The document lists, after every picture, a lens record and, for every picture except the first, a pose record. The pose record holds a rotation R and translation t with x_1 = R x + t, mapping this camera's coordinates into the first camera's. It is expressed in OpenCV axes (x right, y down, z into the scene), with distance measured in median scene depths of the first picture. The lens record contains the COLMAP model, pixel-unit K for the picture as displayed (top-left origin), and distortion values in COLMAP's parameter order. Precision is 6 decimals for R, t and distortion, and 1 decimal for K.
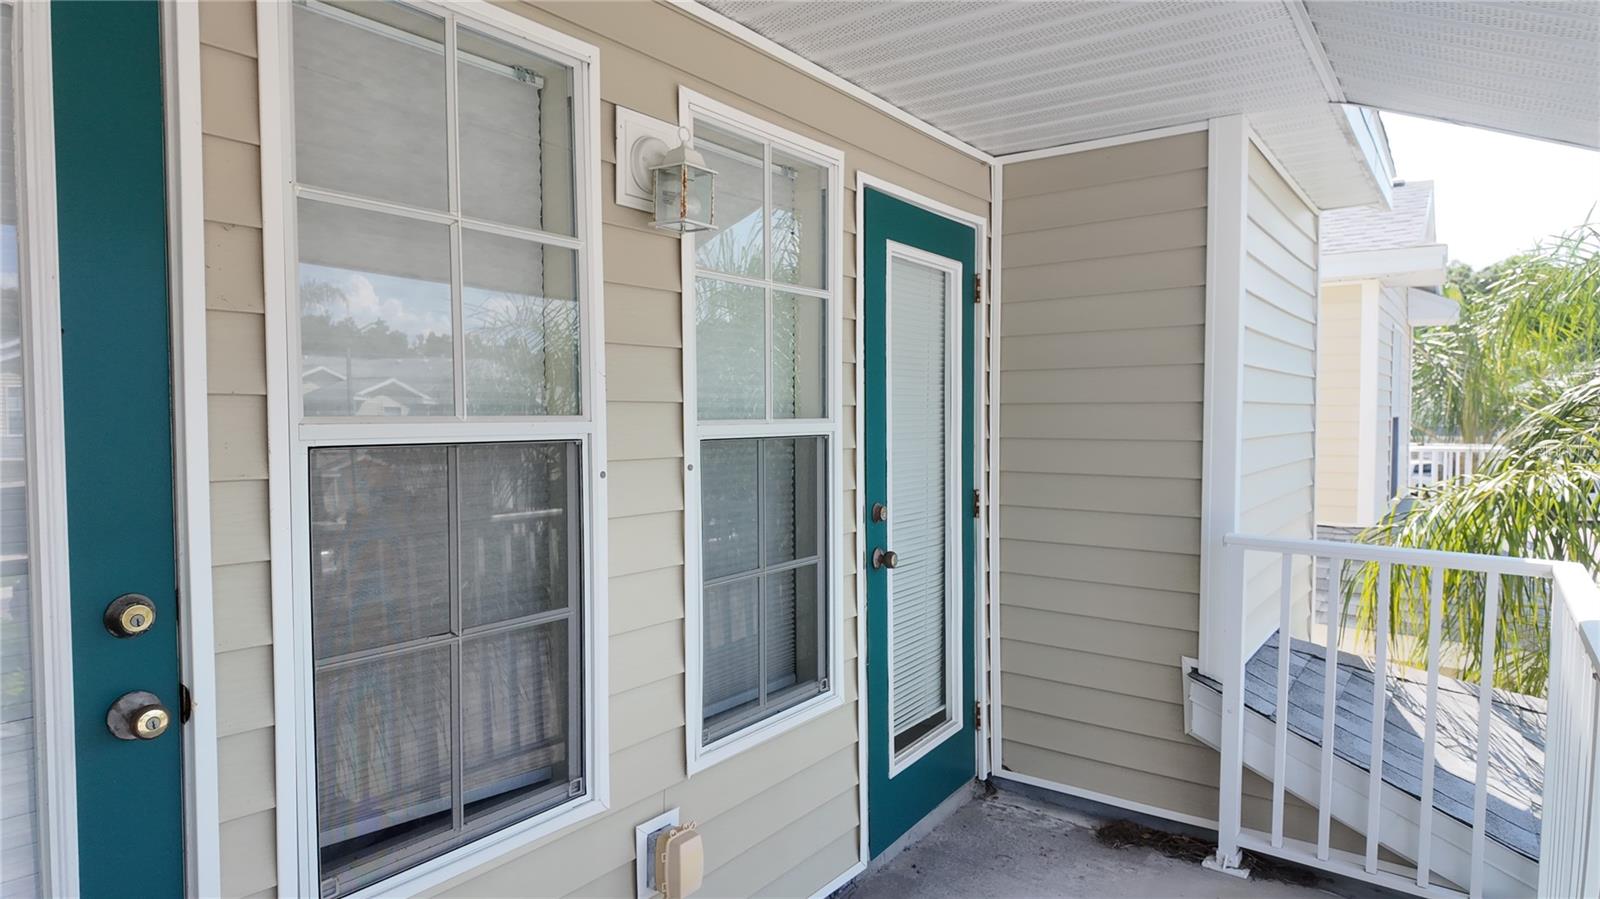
lens RADIAL K [[934.1, 0, 802.0], [0, 934.1, 450.8], [0, 0, 1]] dist [0.136579, -0.227226]
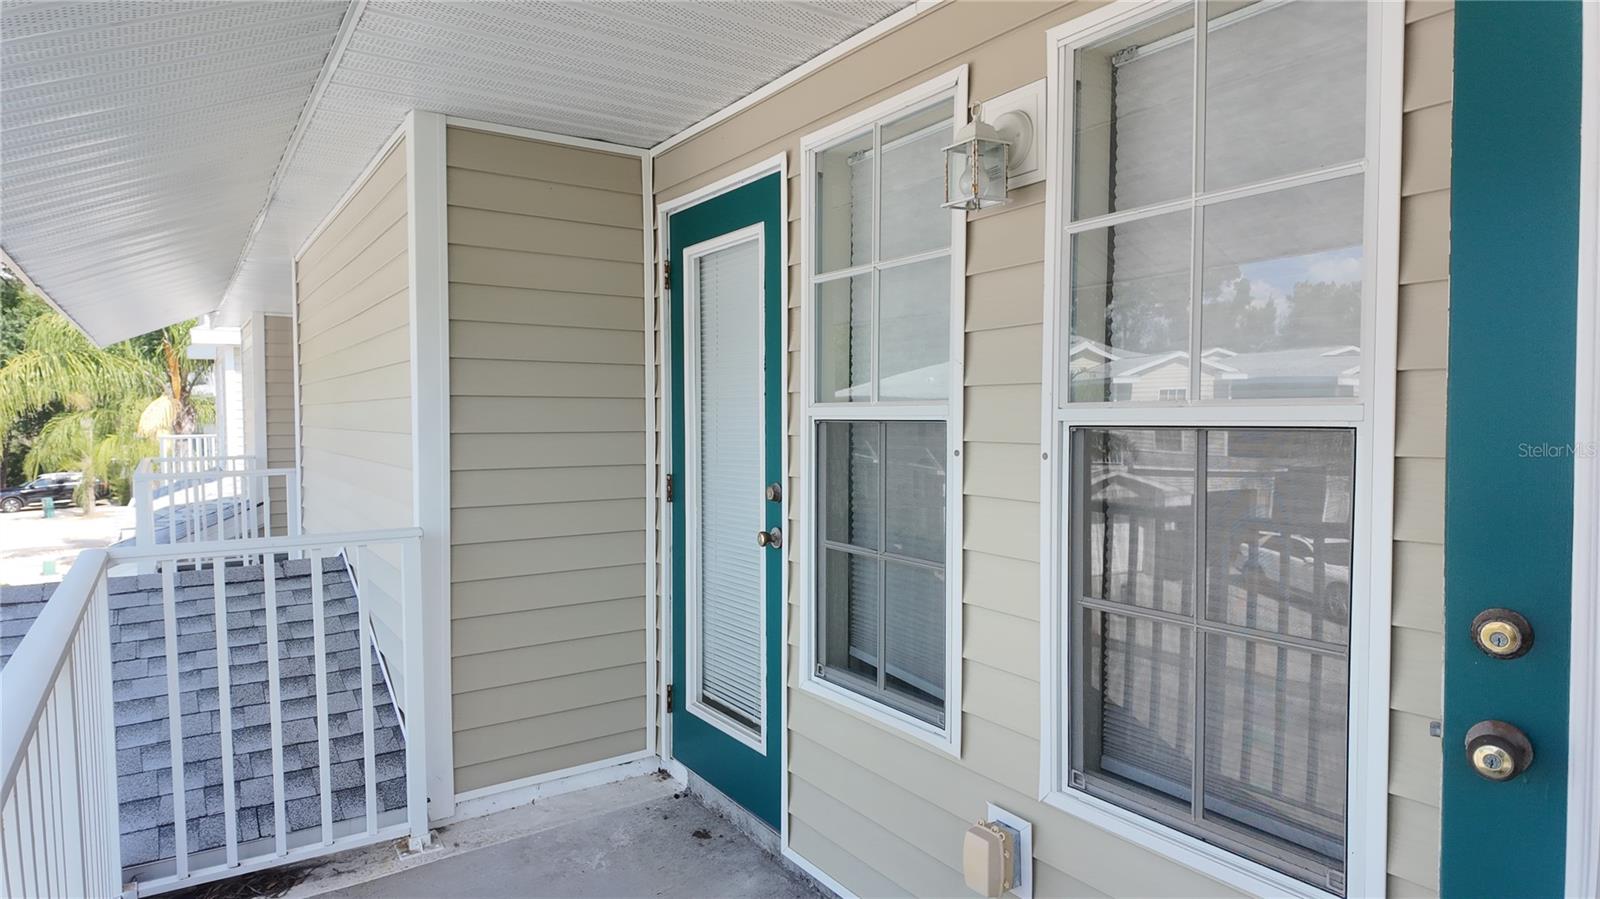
lens RADIAL K [[934.1, 0, 802.0], [0, 934.1, 450.8], [0, 0, 1]] dist [0.136579, -0.227226]
pose [[-0.348920, 0.043316, -0.936151, 0.934937], [-0.030099, 0.997898, 0.057391, -0.038553], [0.936669, 0.048202, -0.346883, 1.279766]]
